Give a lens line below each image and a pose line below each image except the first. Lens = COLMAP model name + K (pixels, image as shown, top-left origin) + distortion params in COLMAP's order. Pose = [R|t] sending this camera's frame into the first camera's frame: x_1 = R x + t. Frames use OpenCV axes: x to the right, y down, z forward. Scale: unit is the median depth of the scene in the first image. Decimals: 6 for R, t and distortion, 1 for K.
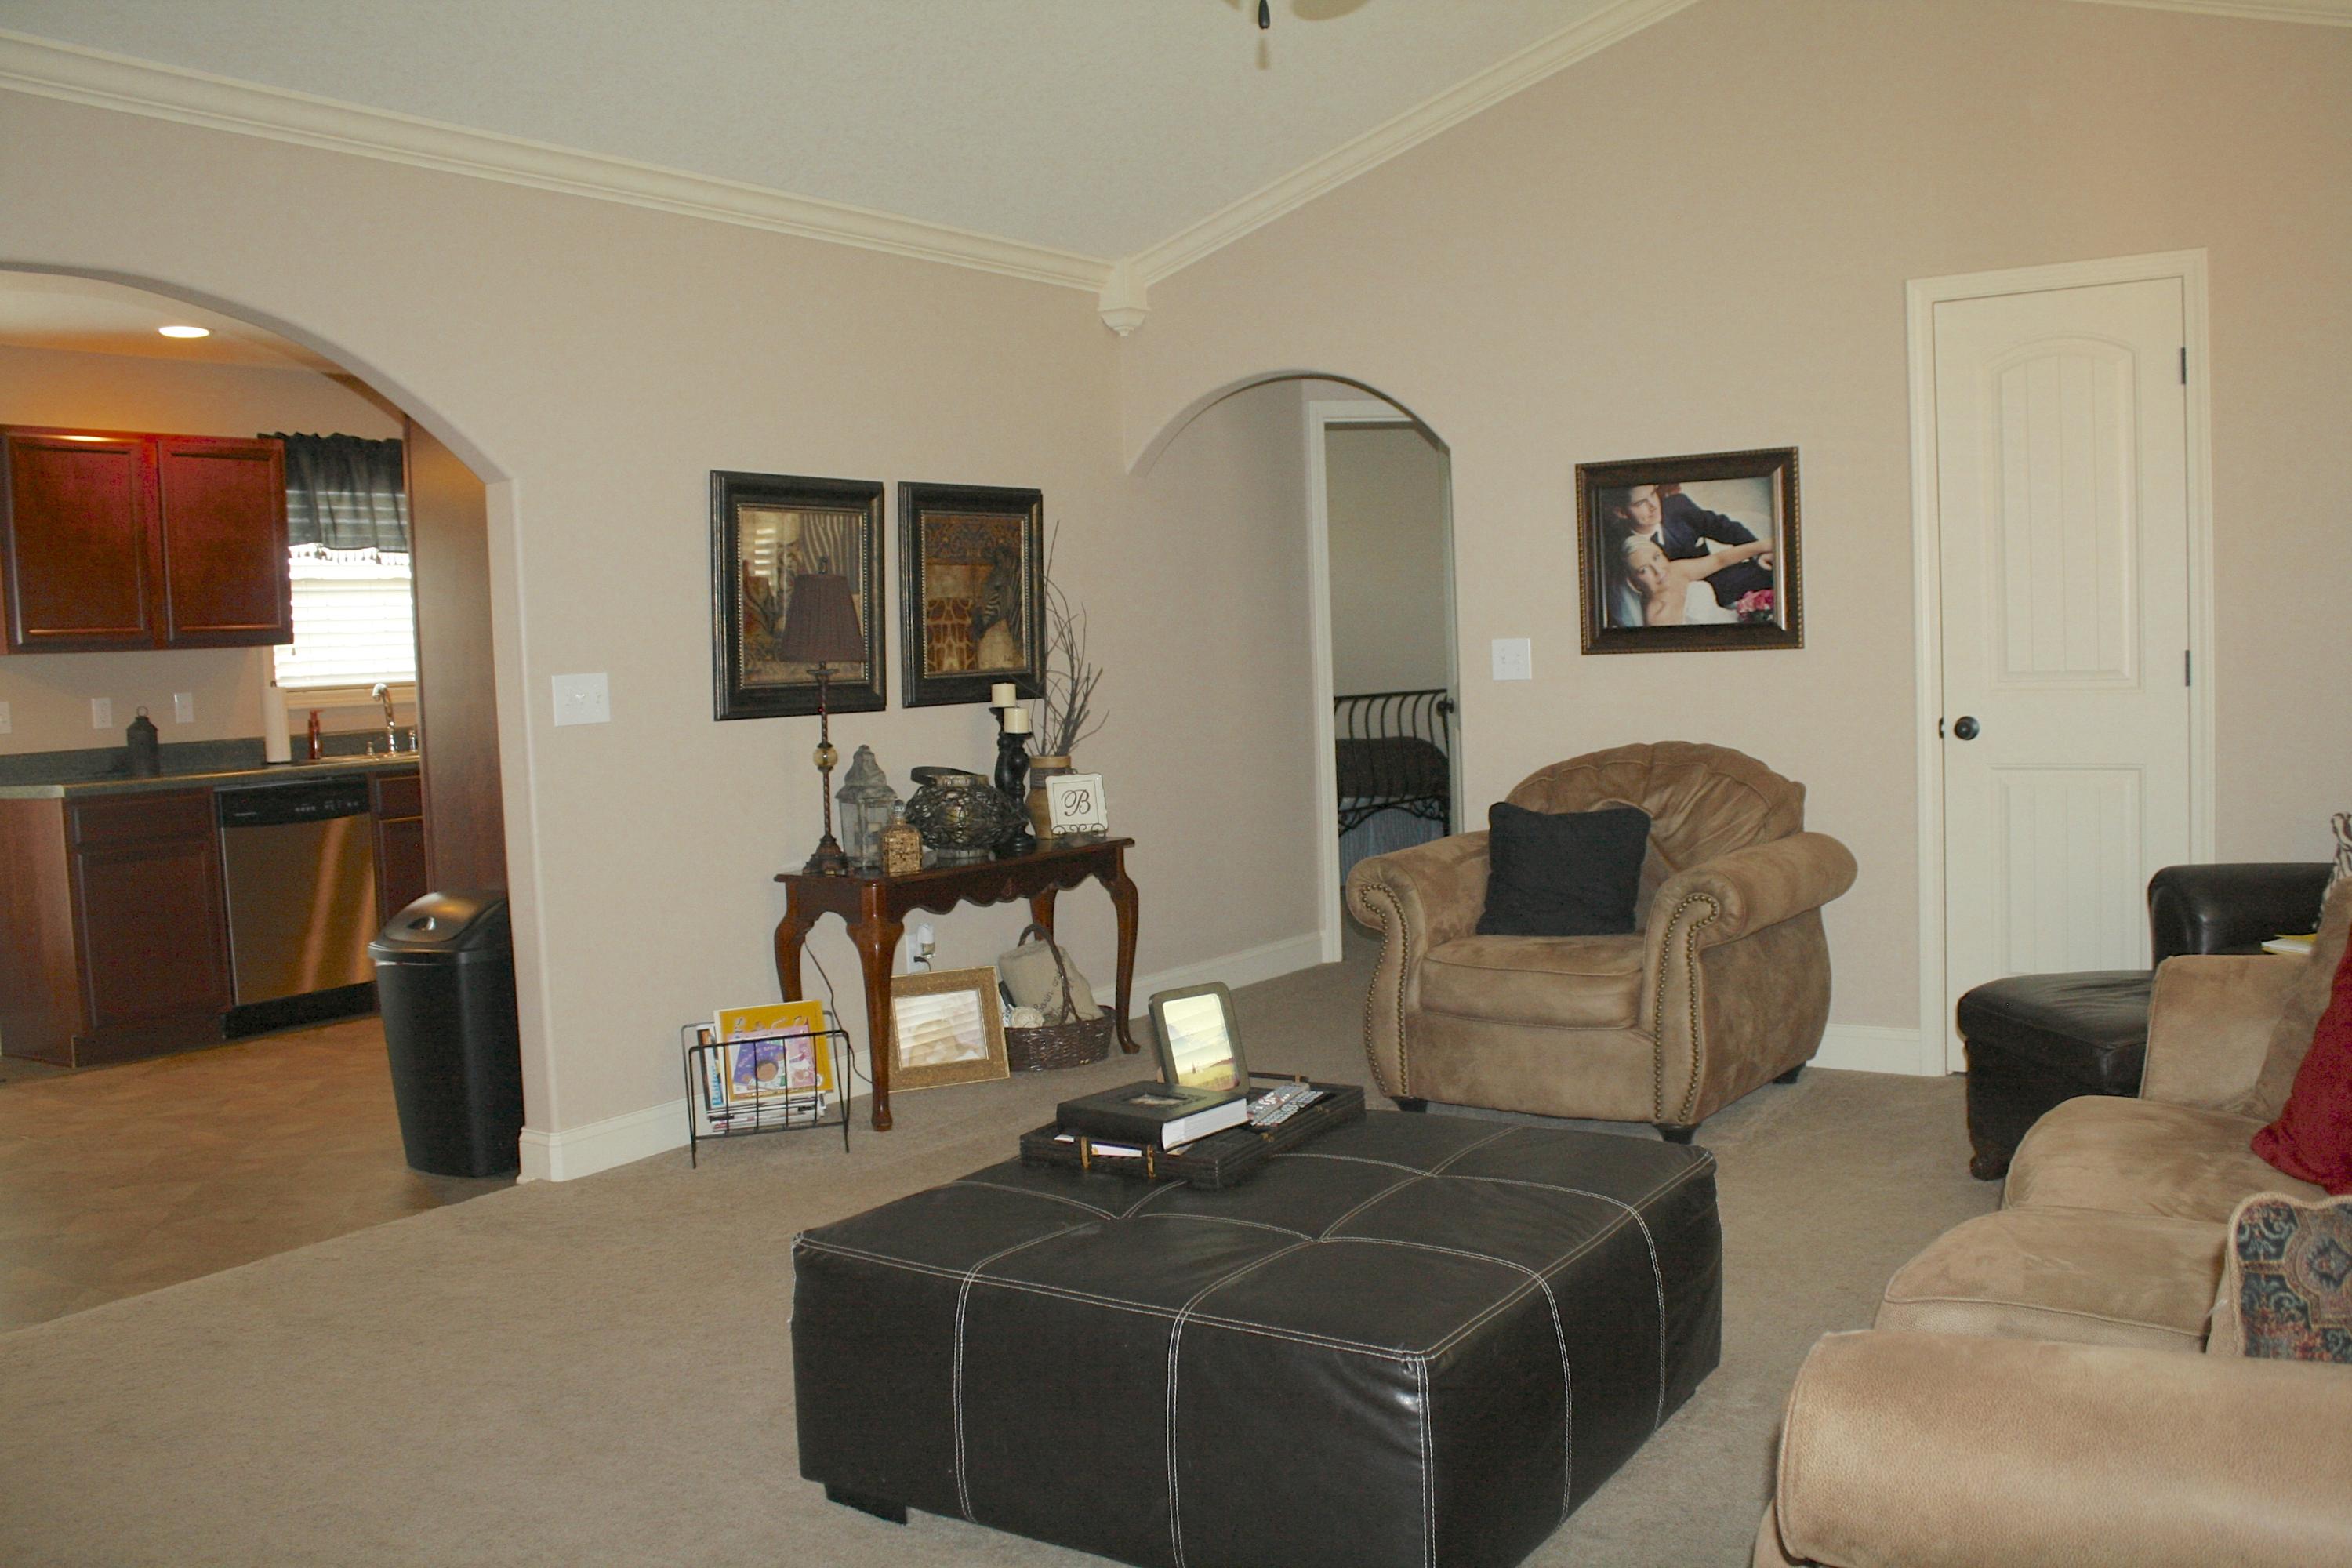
lens RADIAL K [[2040.4, 0, 1176.0], [0, 2040.4, 784.0], [0, 0, 1]] dist [-0.158463, 0.150680]
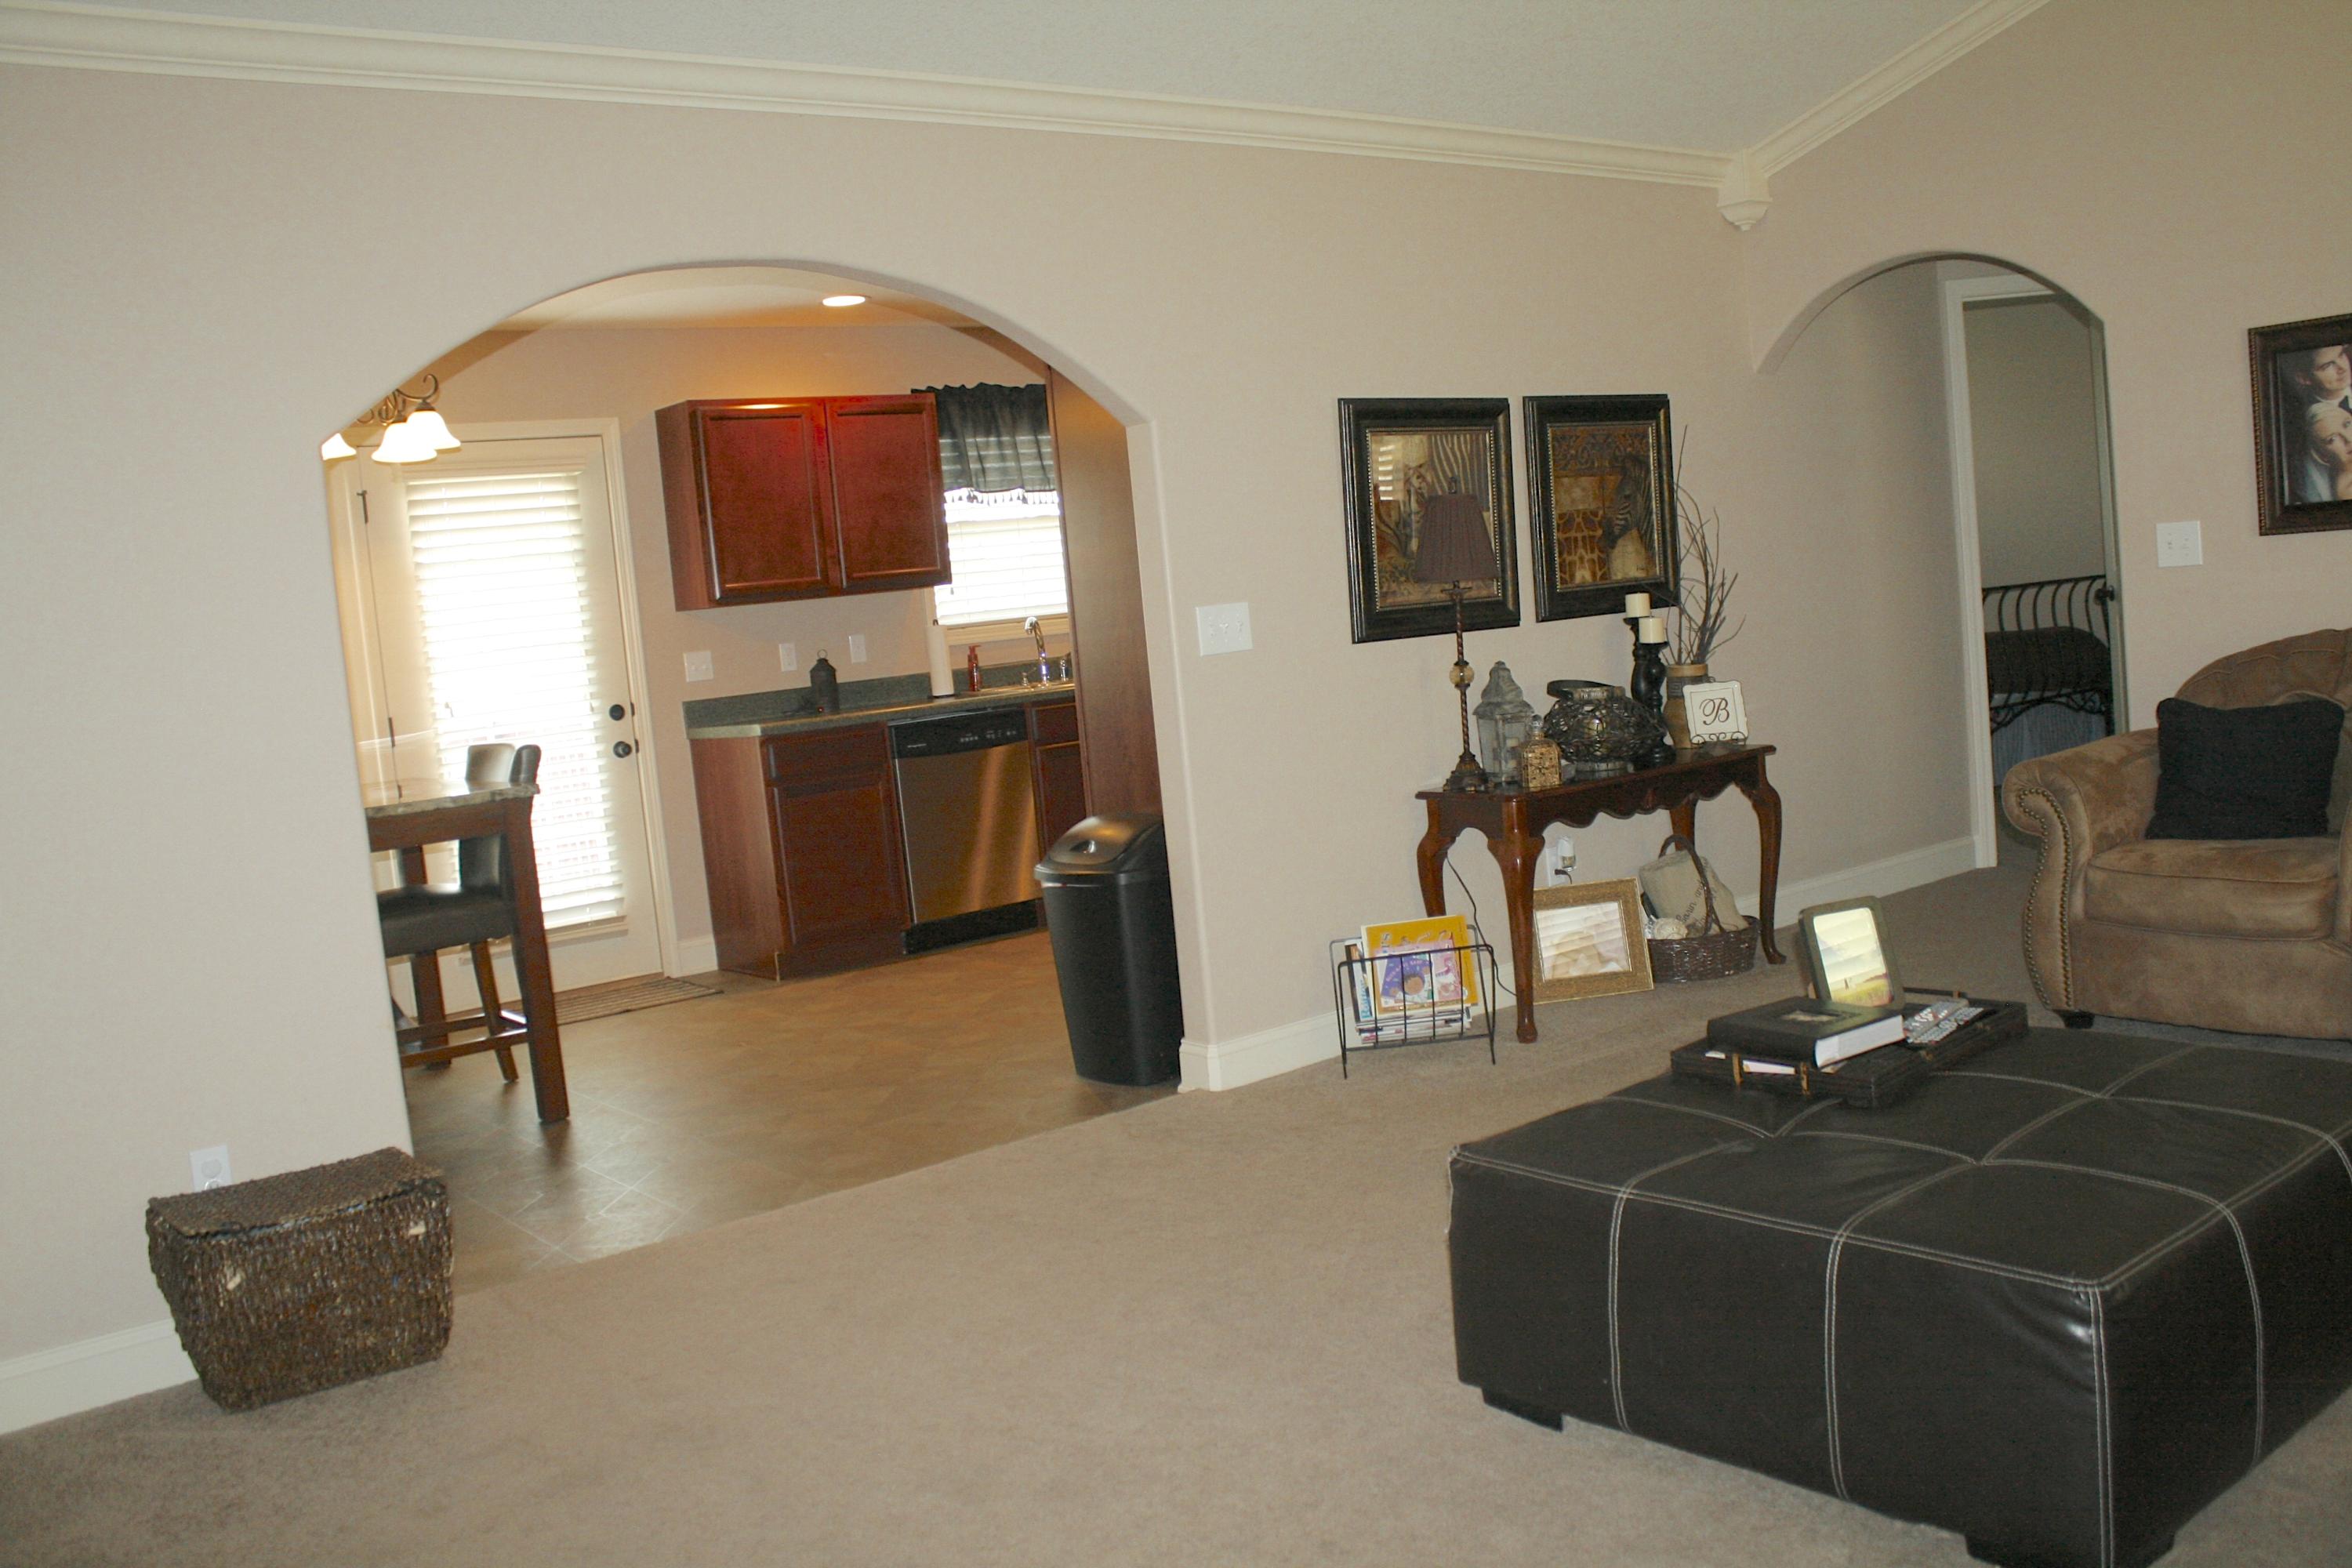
lens RADIAL K [[2044.6, 0, 1174.7], [0, 2044.6, 771.2], [0, 0, 1]] dist [-0.165034, 0.153859]
pose [[0.952866, -0.023391, -0.302487, -0.002855], [0.035457, 0.998777, 0.034458, -0.005021], [0.301312, -0.043559, 0.952530, -0.011815]]
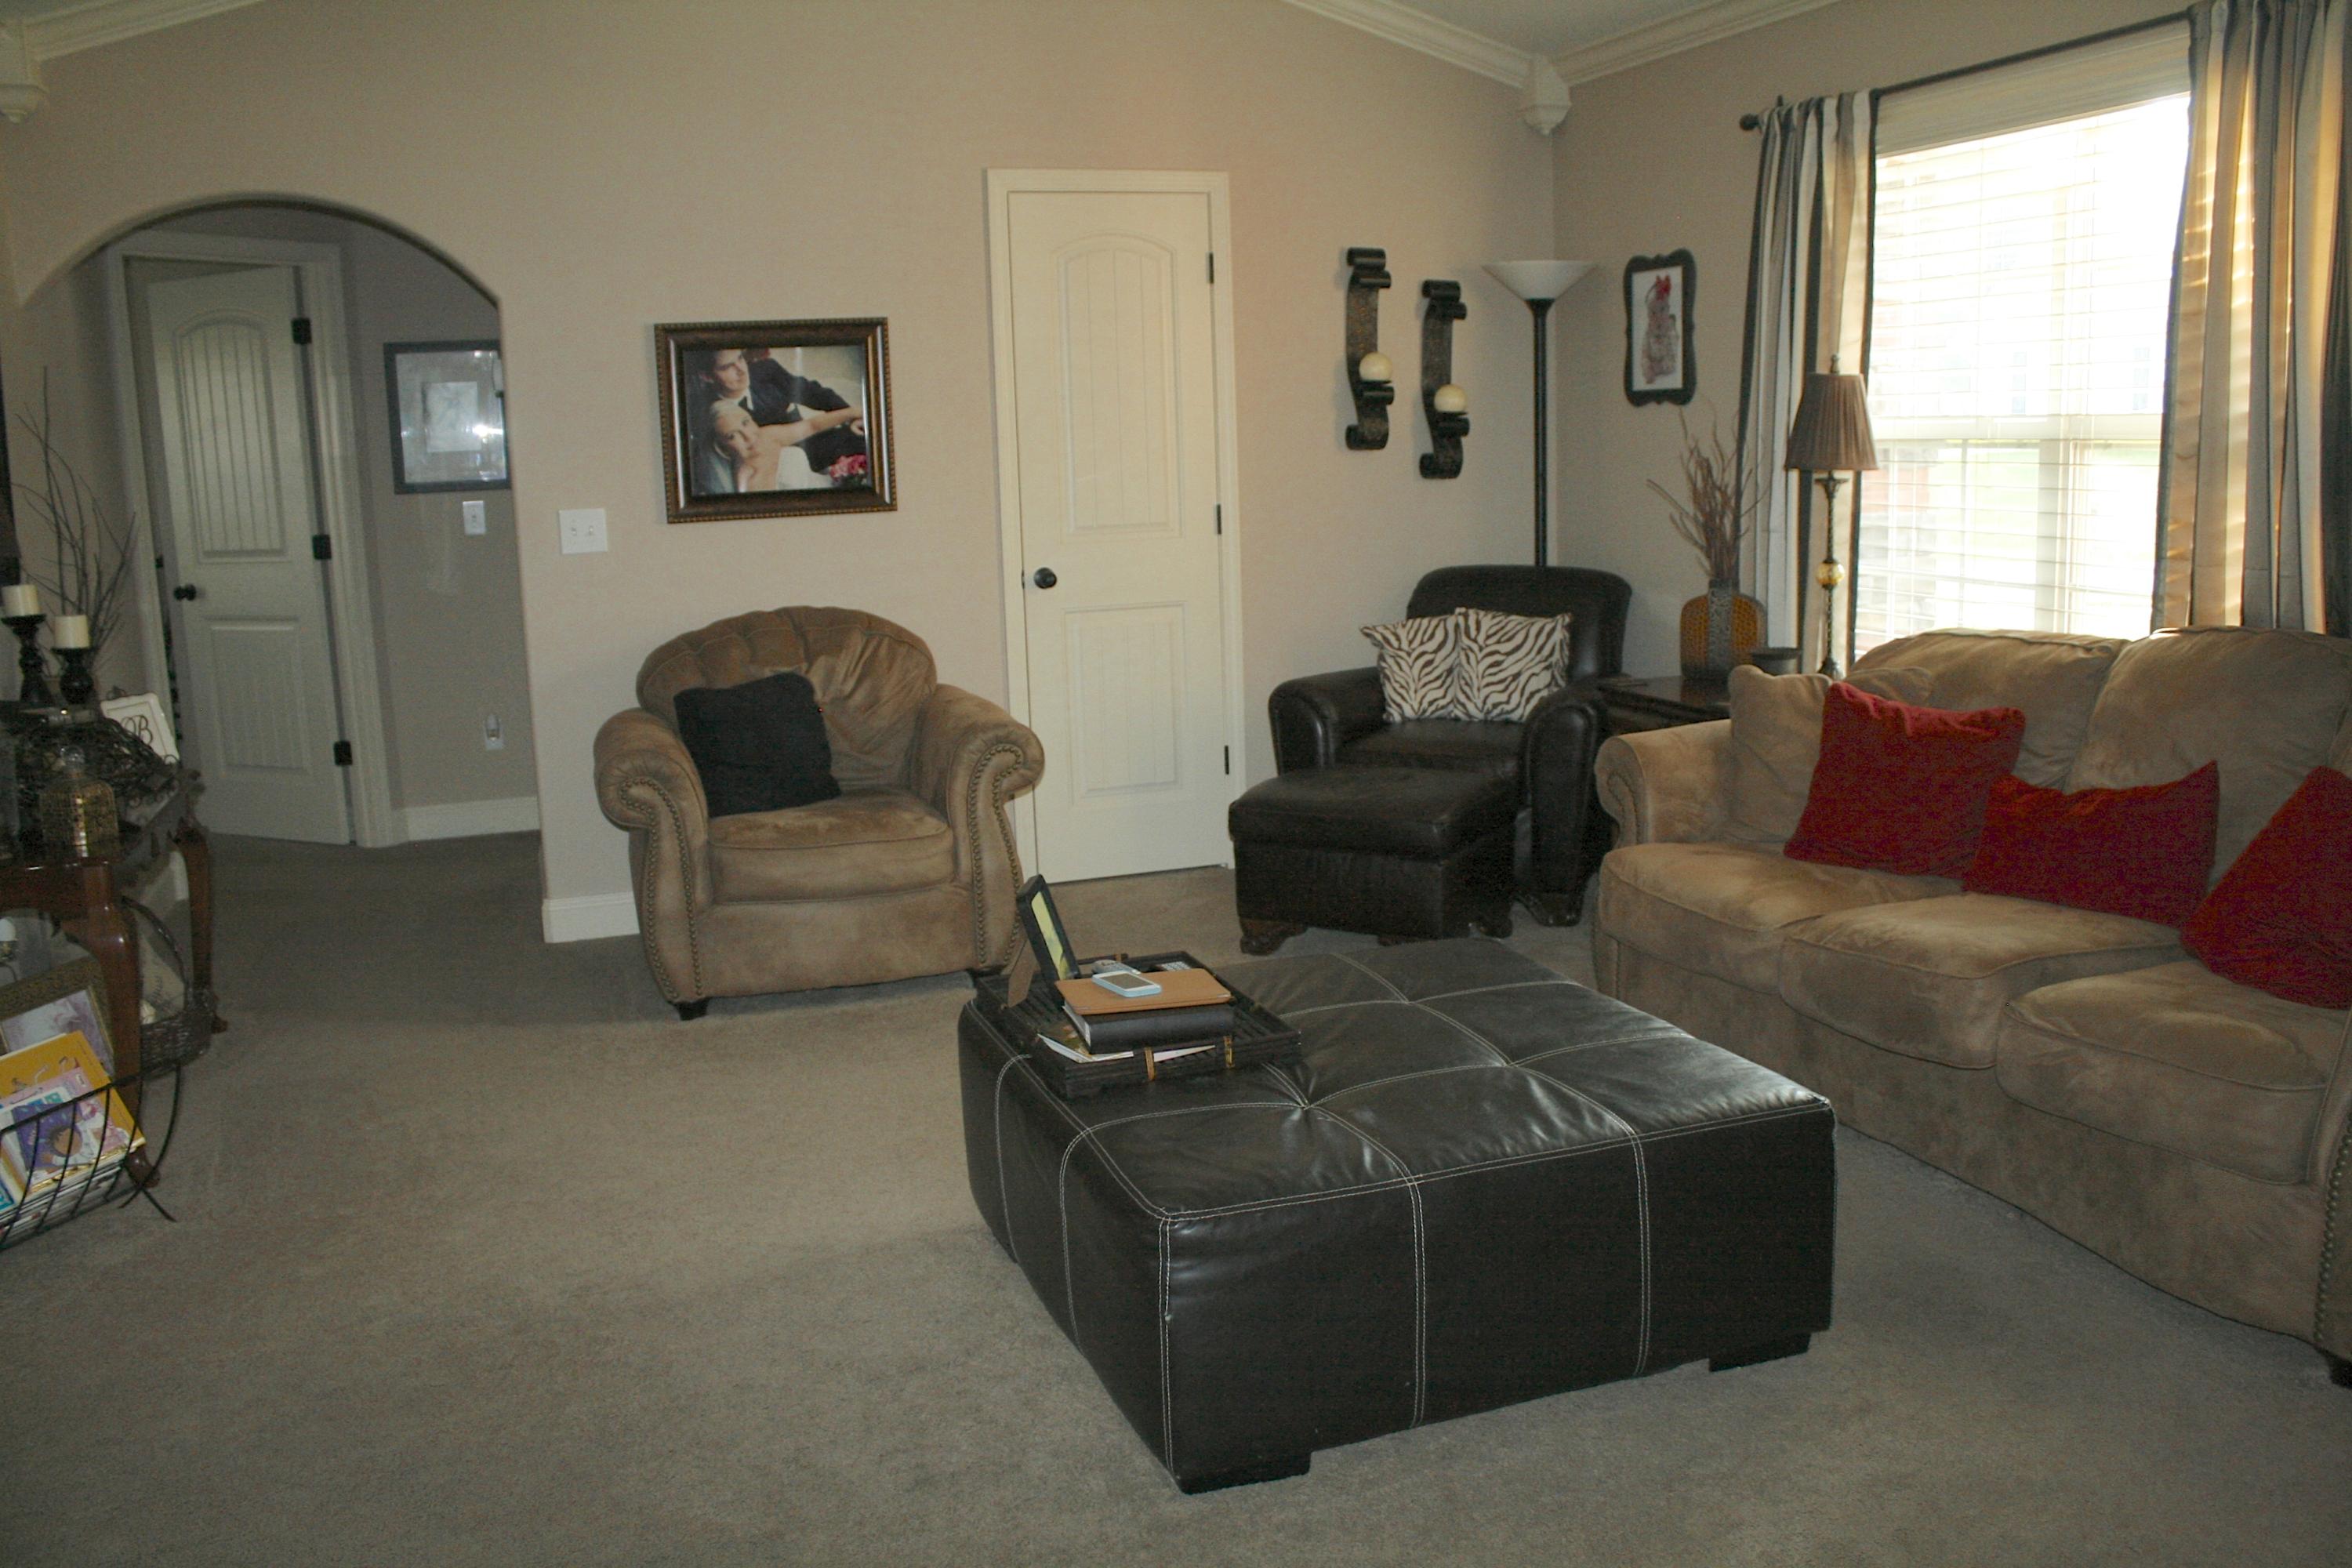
lens RADIAL K [[1978.5, 0, 1192.3], [0, 1978.5, 795.6], [0, 0, 1]] dist [-0.179852, 0.165512]
pose [[0.590354, -0.127846, 0.796955, -0.419977], [0.064917, 0.991698, 0.110998, -0.022736], [-0.804530, -0.013792, 0.593752, 0.253549]]
